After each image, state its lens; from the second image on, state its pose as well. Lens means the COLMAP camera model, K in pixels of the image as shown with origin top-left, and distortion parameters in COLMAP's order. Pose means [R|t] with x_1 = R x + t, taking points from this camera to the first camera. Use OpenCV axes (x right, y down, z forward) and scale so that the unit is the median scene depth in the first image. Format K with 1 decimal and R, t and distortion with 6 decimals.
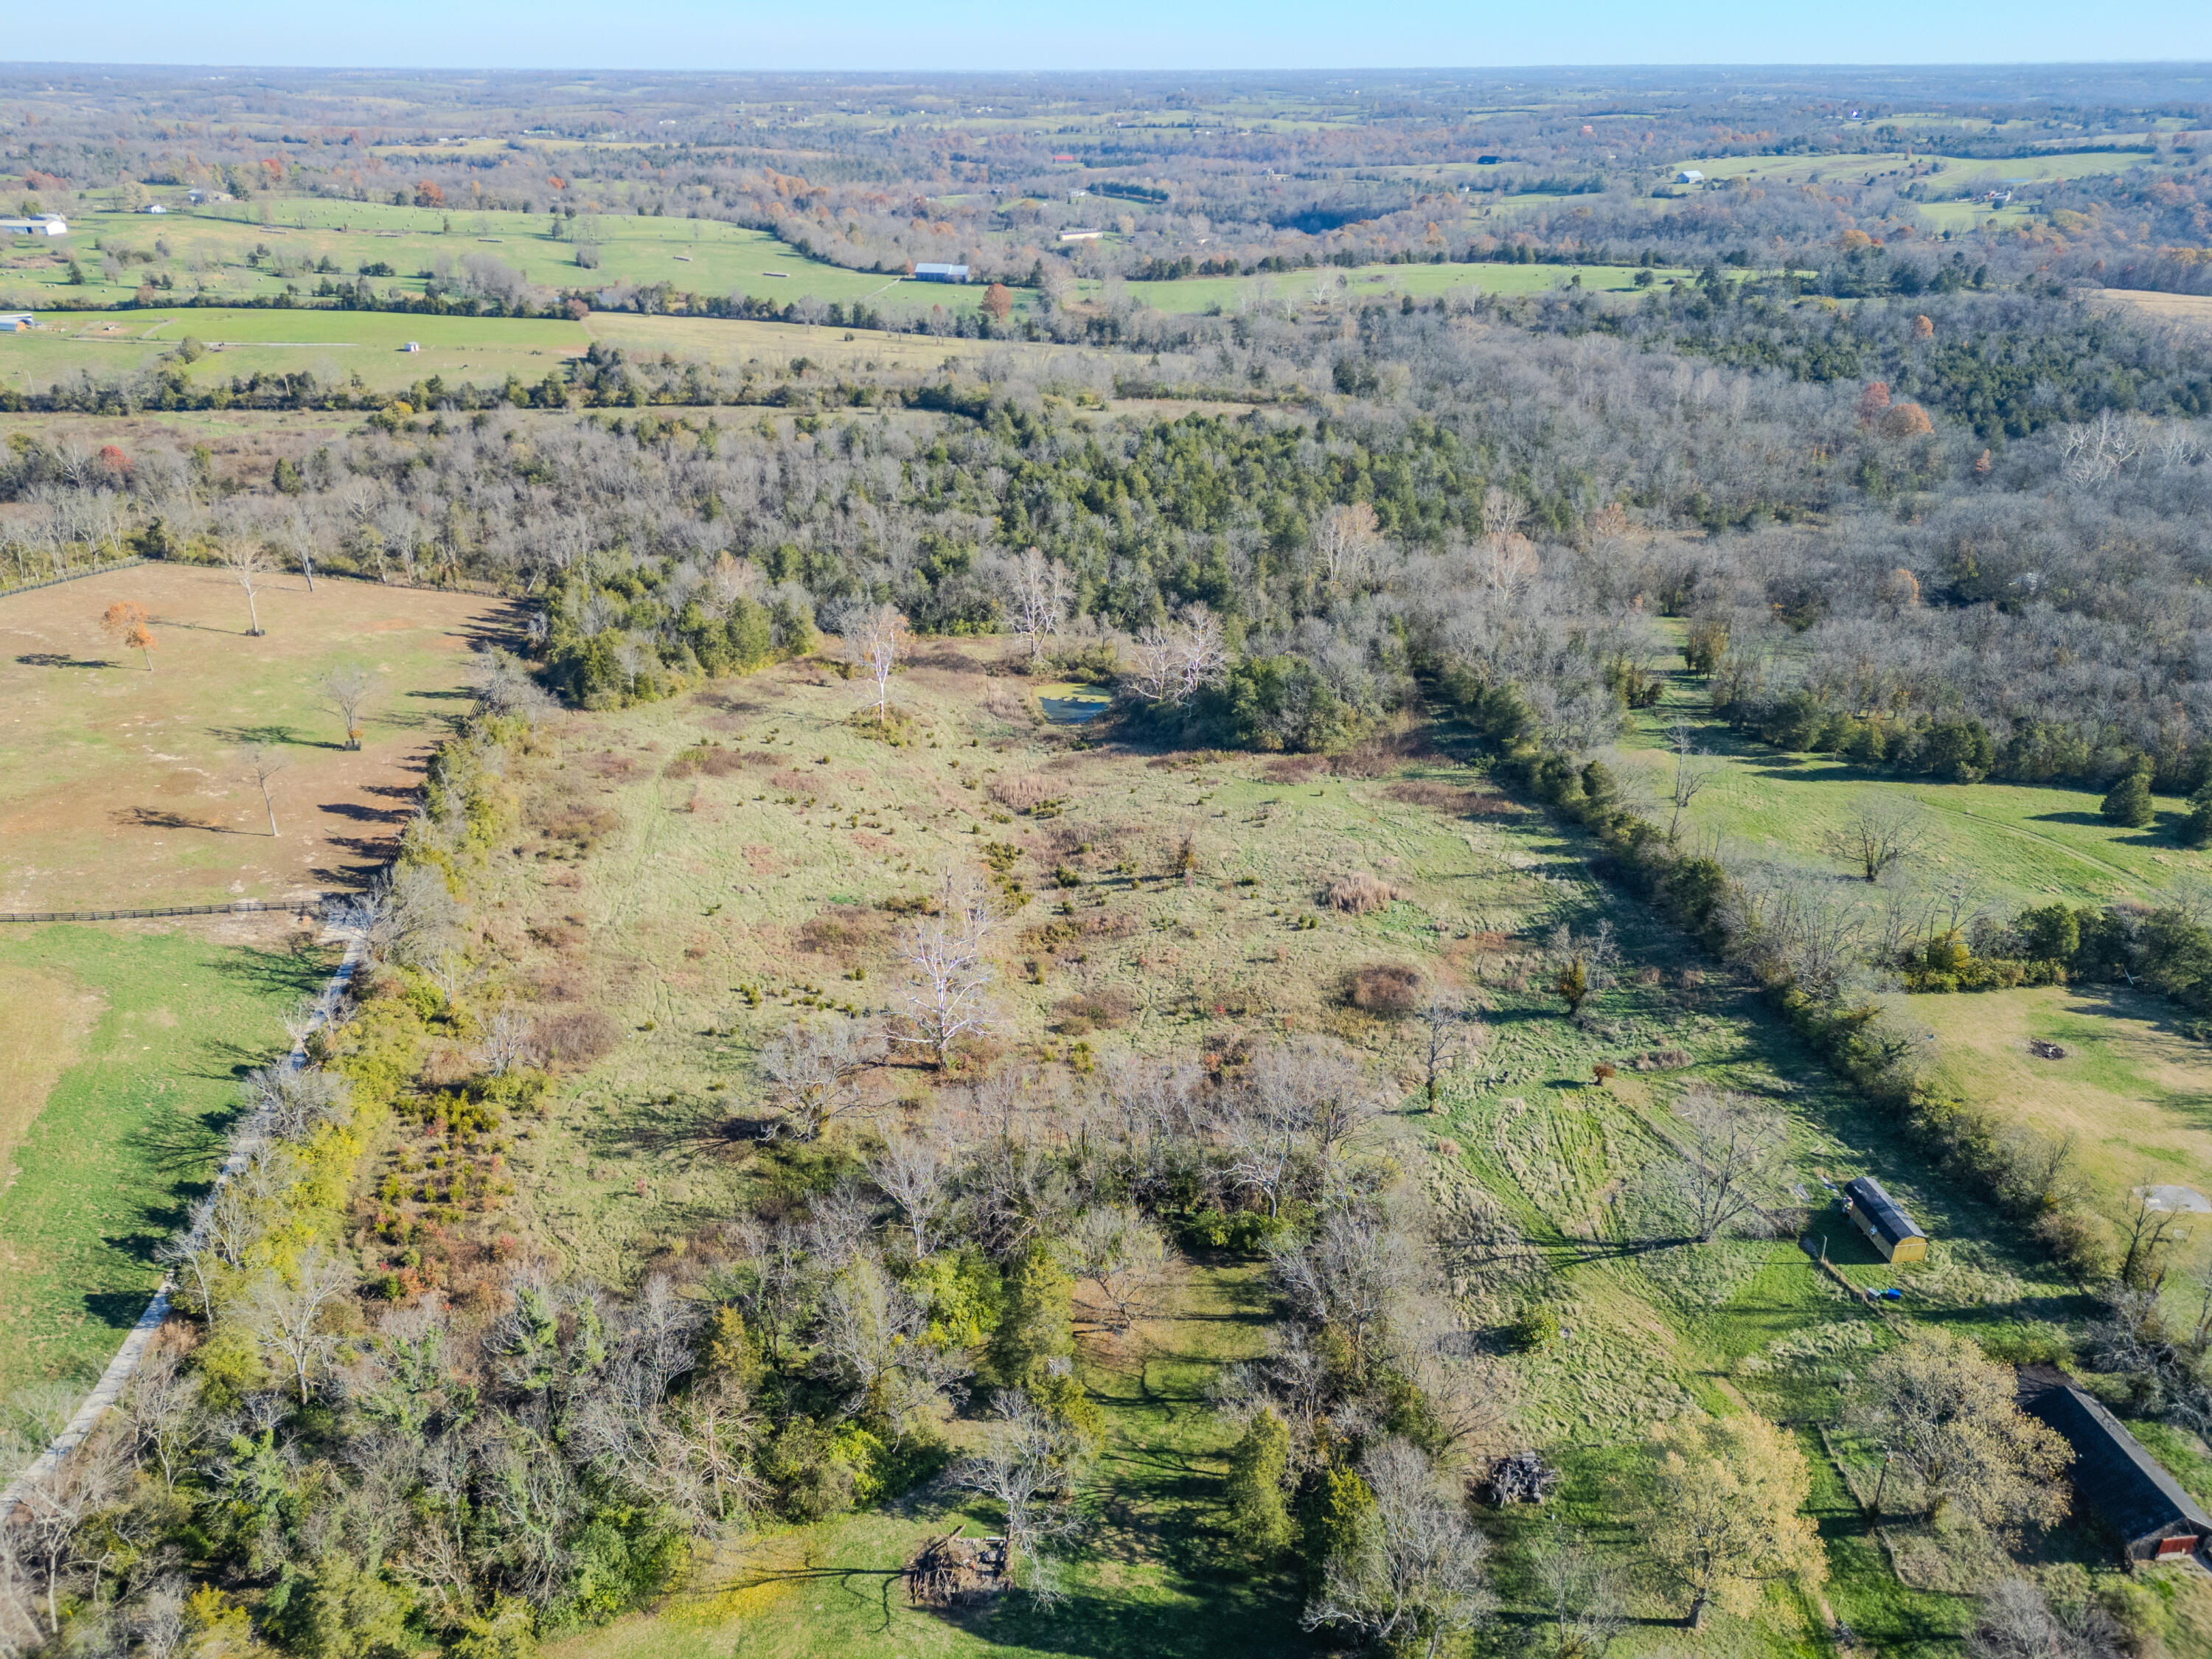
lens RADIAL K [[1568.8, 0, 1106.0], [0, 1568.8, 829.5], [0, 0, 1]] dist [0.072441, -0.056204]
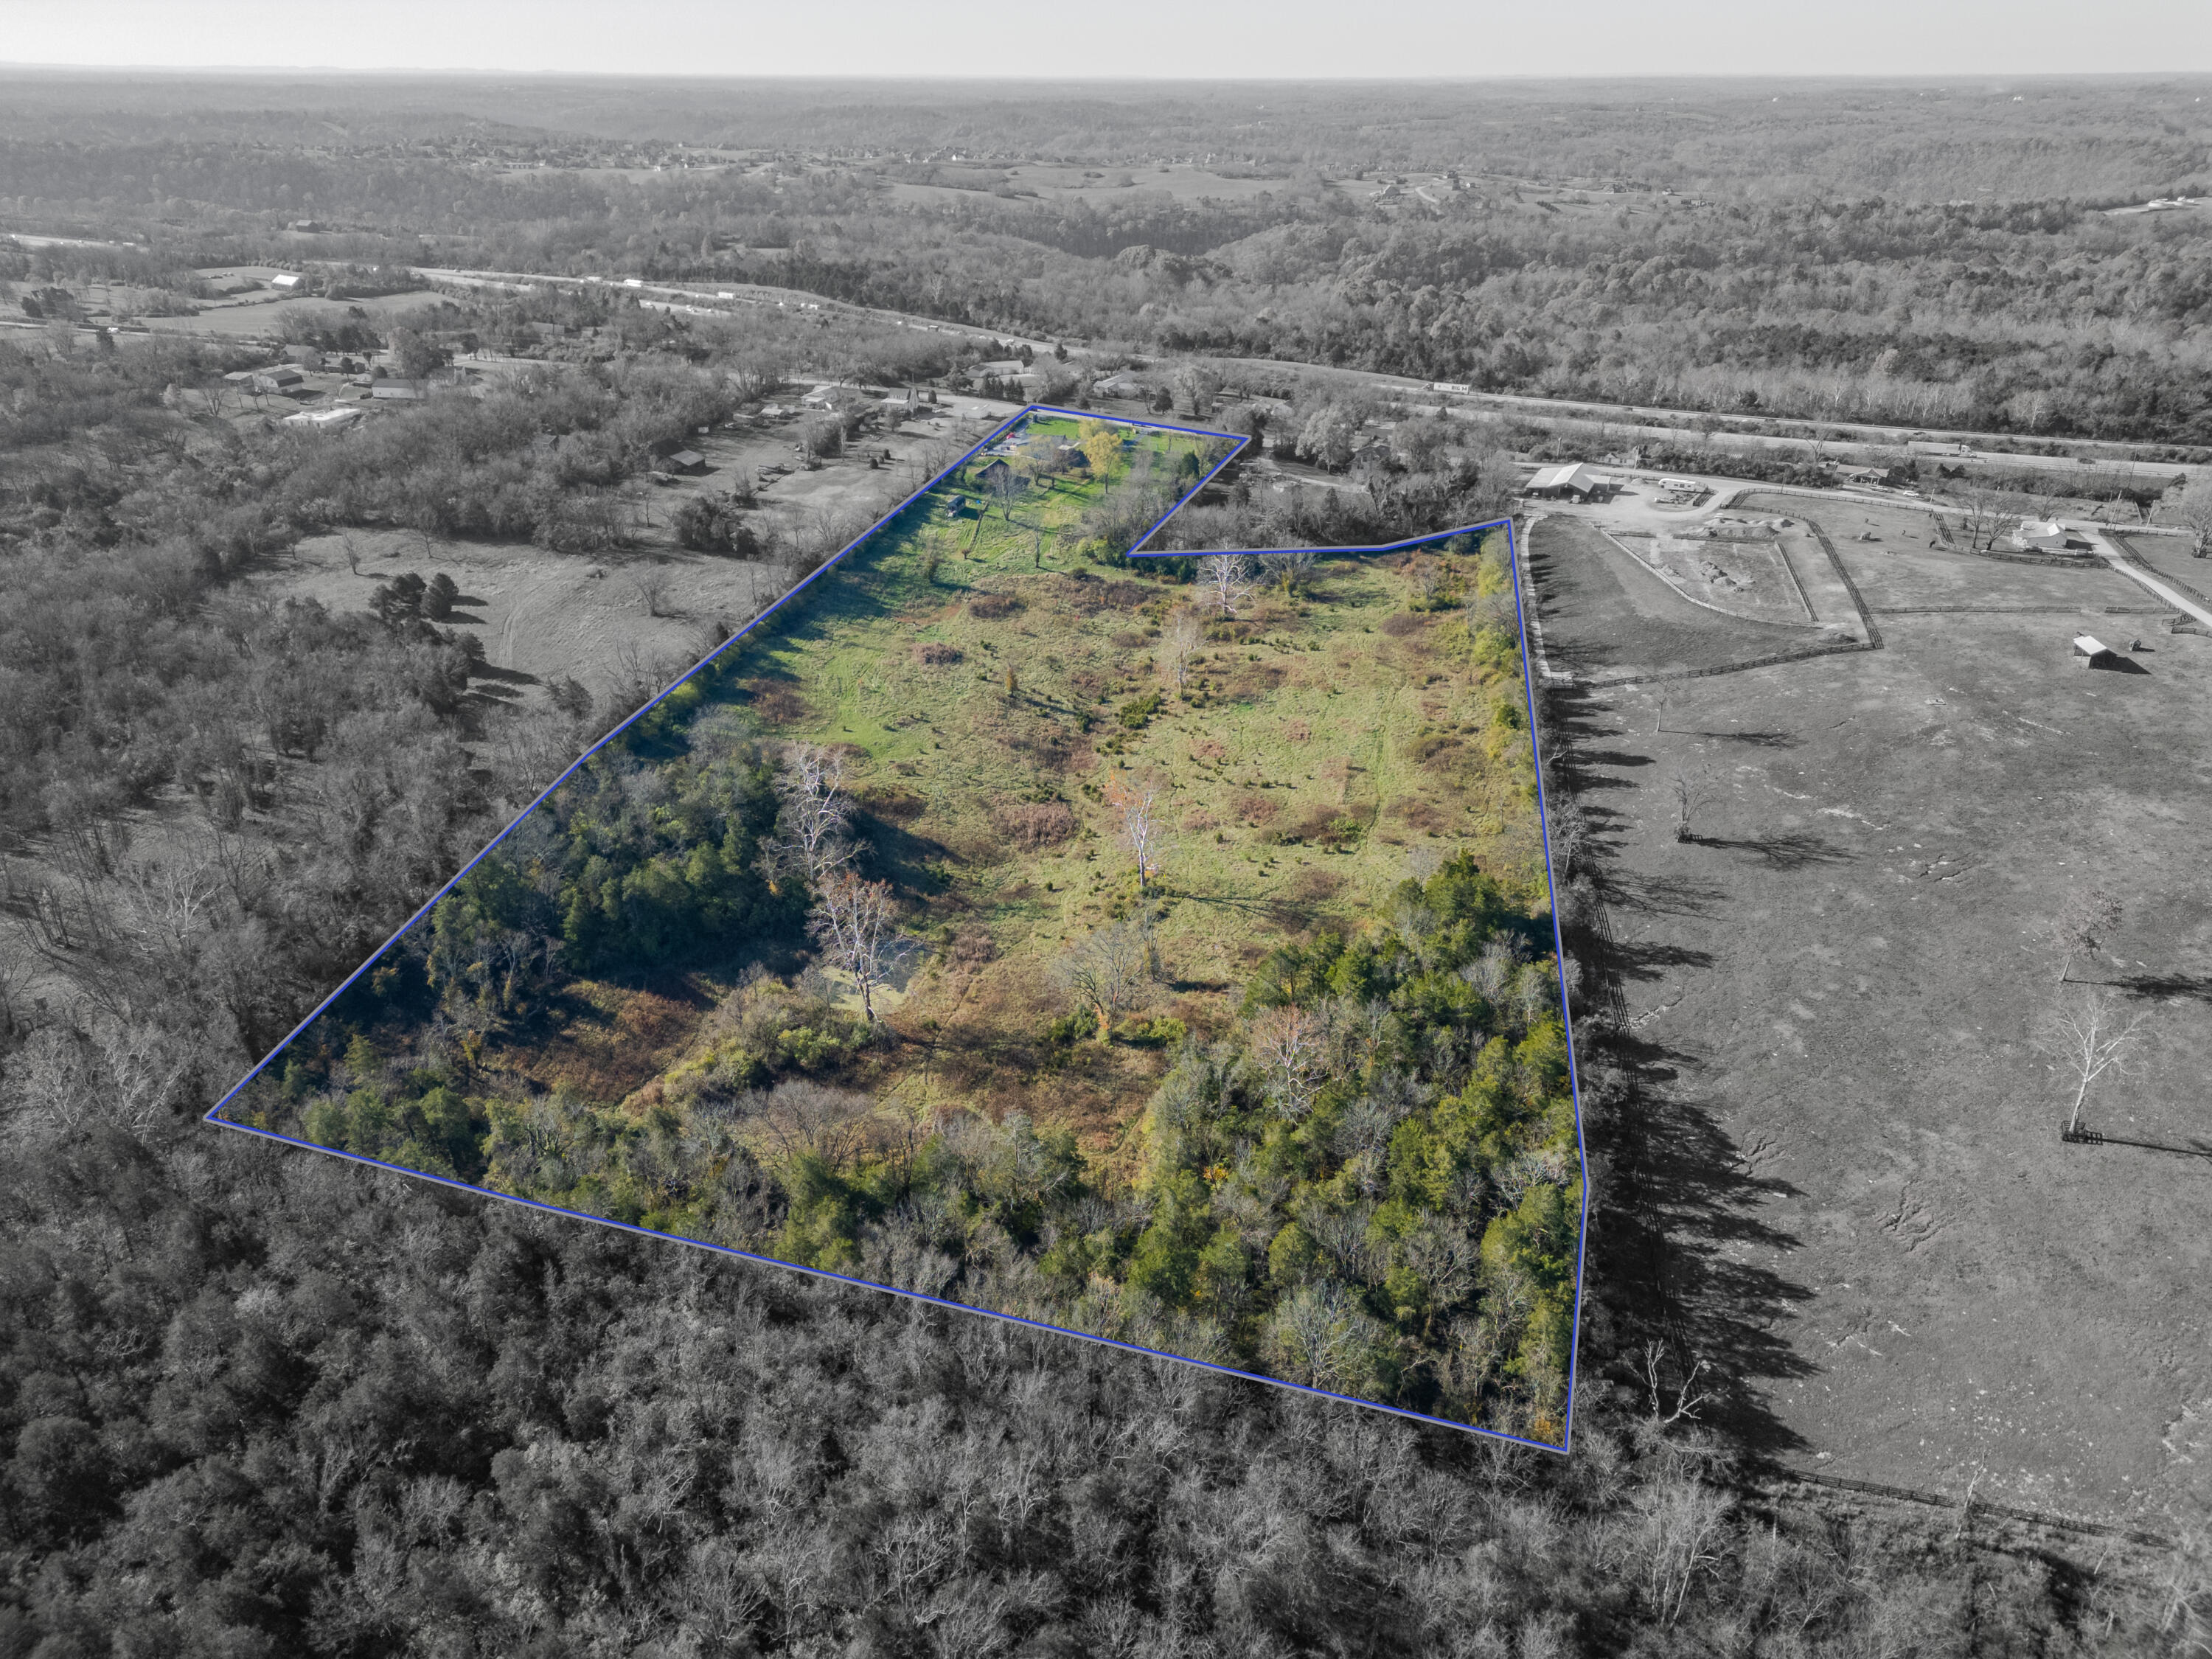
lens RADIAL K [[1568.8, 0, 1106.0], [0, 1568.8, 829.5], [0, 0, 1]] dist [0.072441, -0.056204]
pose [[-0.936999, -0.131000, 0.323839, -0.210799], [0.171915, 0.634074, 0.753920, -0.395712], [-0.304101, 0.762095, -0.571606, 0.773055]]
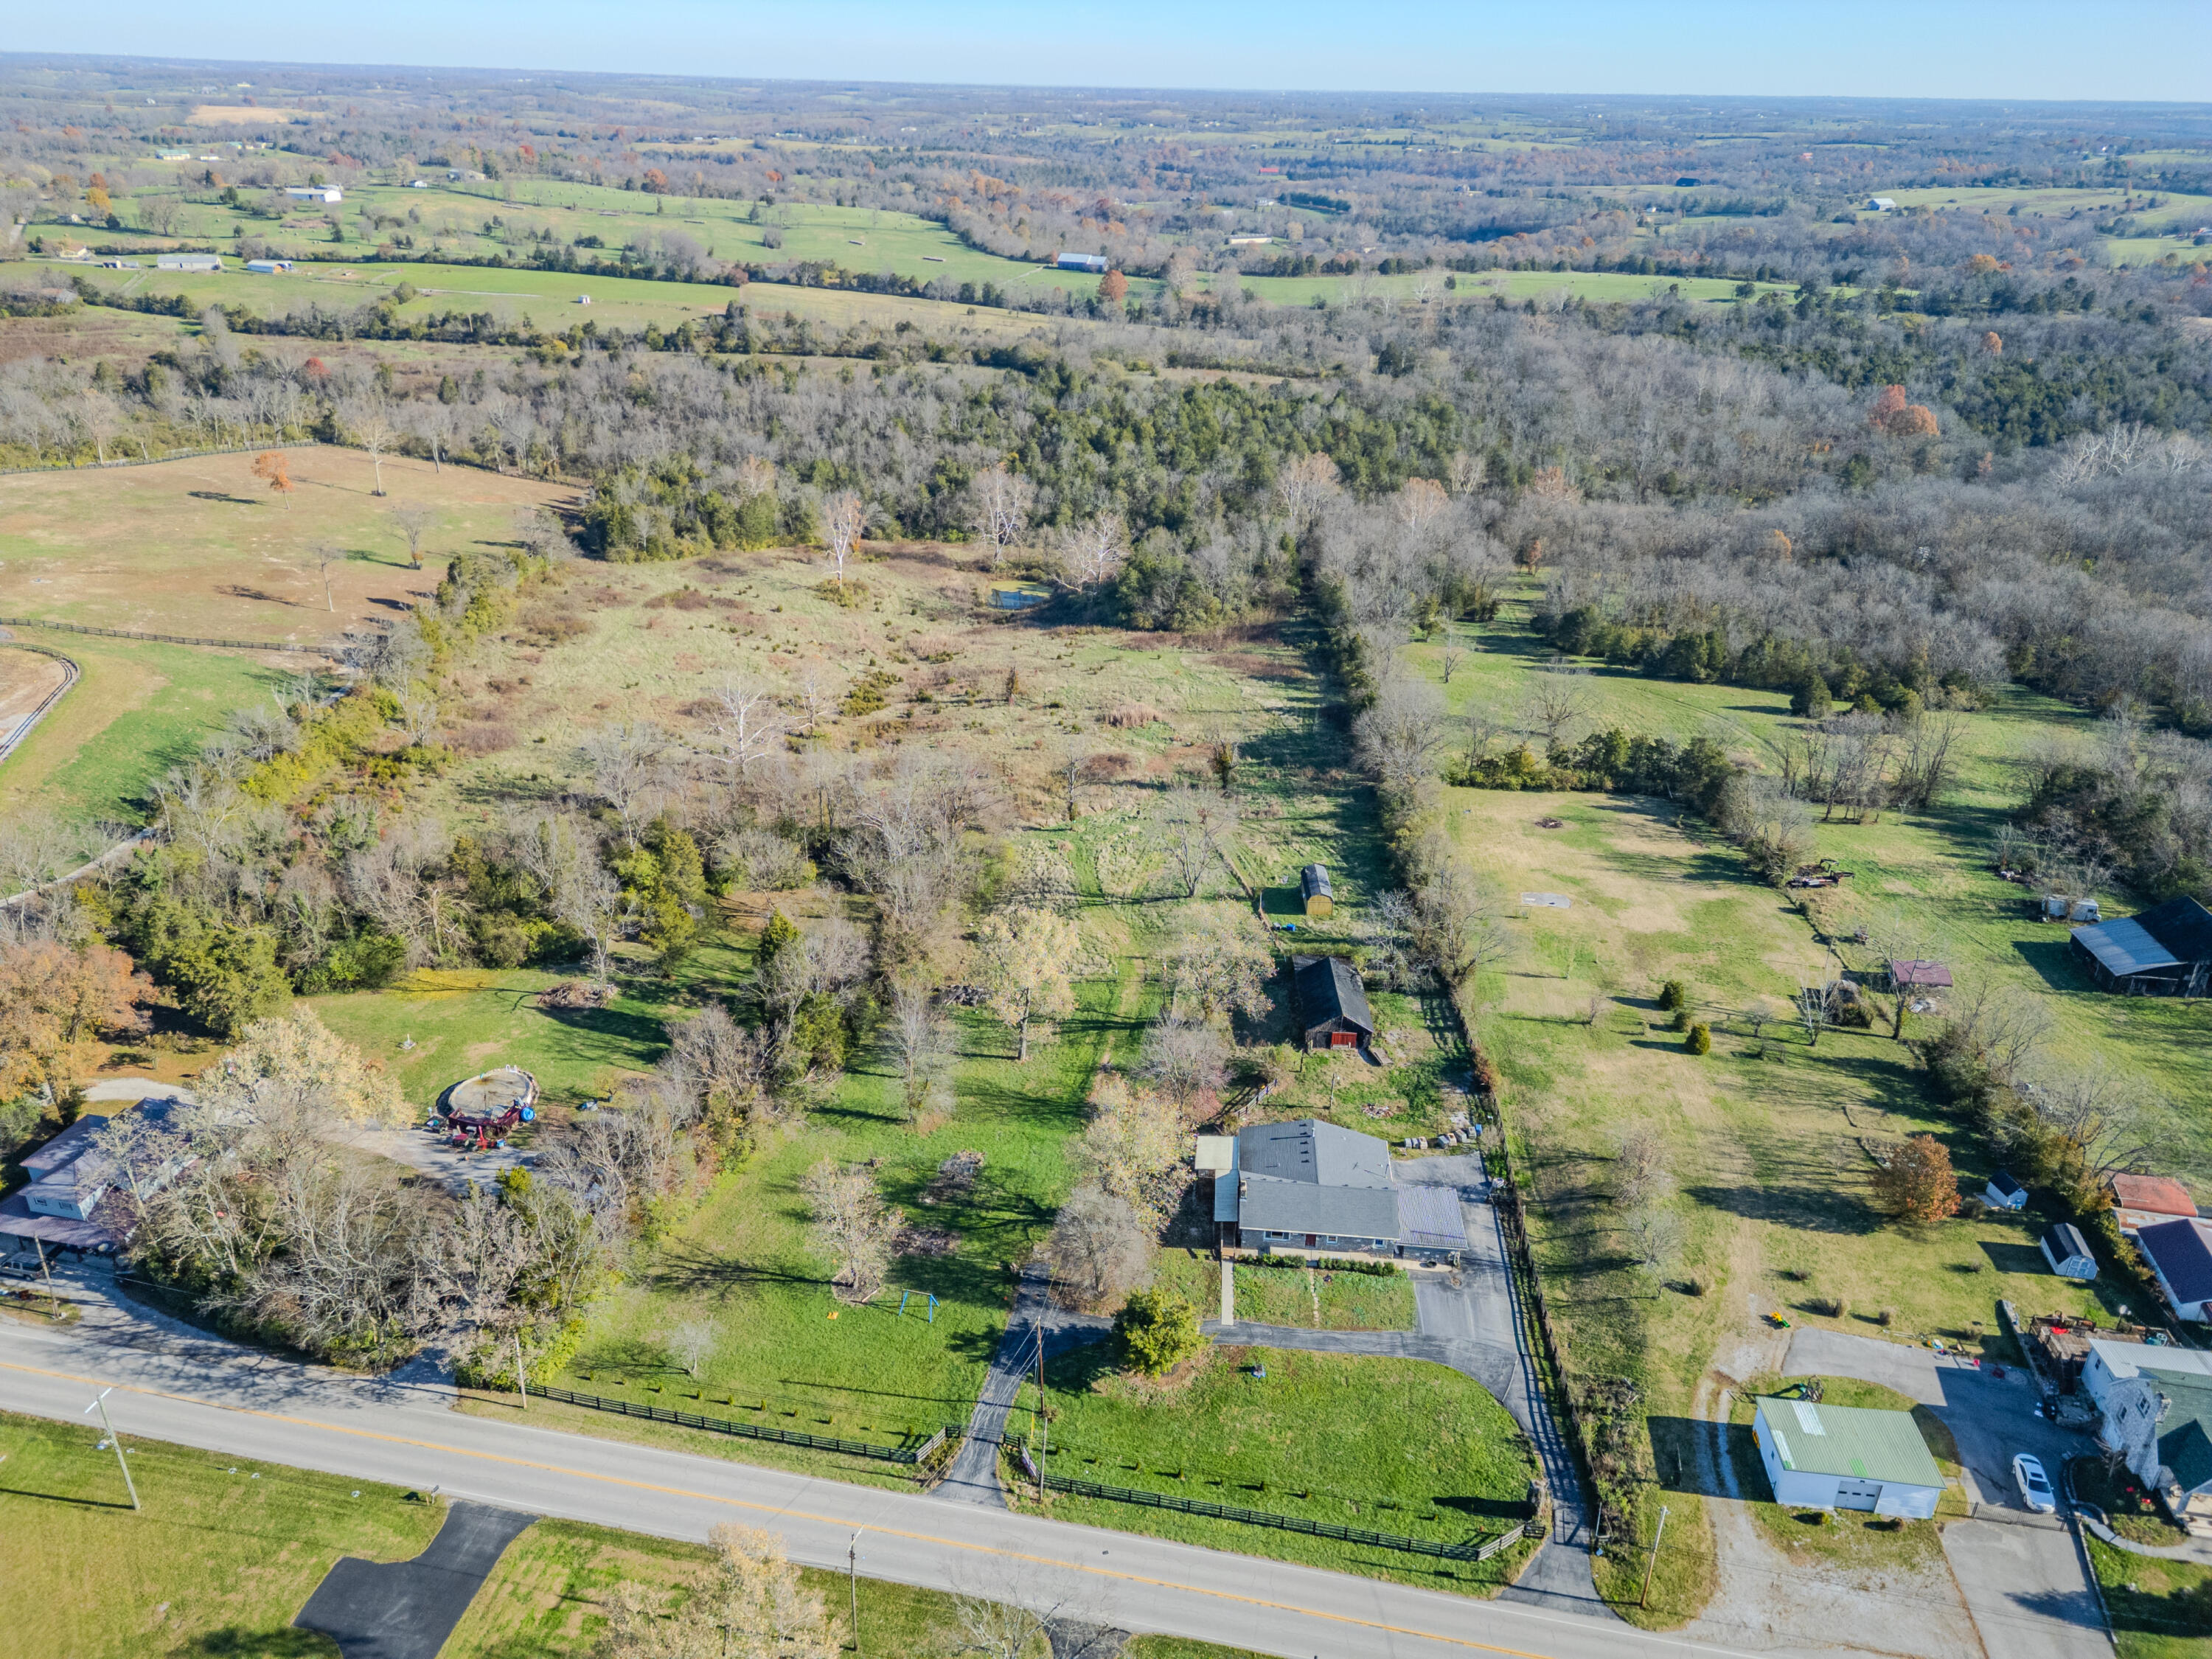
lens RADIAL K [[1568.8, 0, 1106.0], [0, 1568.8, 829.5], [0, 0, 1]] dist [0.072441, -0.056204]
pose [[0.988125, 0.084185, -0.128535, 0.121291], [-0.085464, 0.996331, -0.004461, 0.054446], [0.127688, 0.015393, 0.991695, -0.092796]]
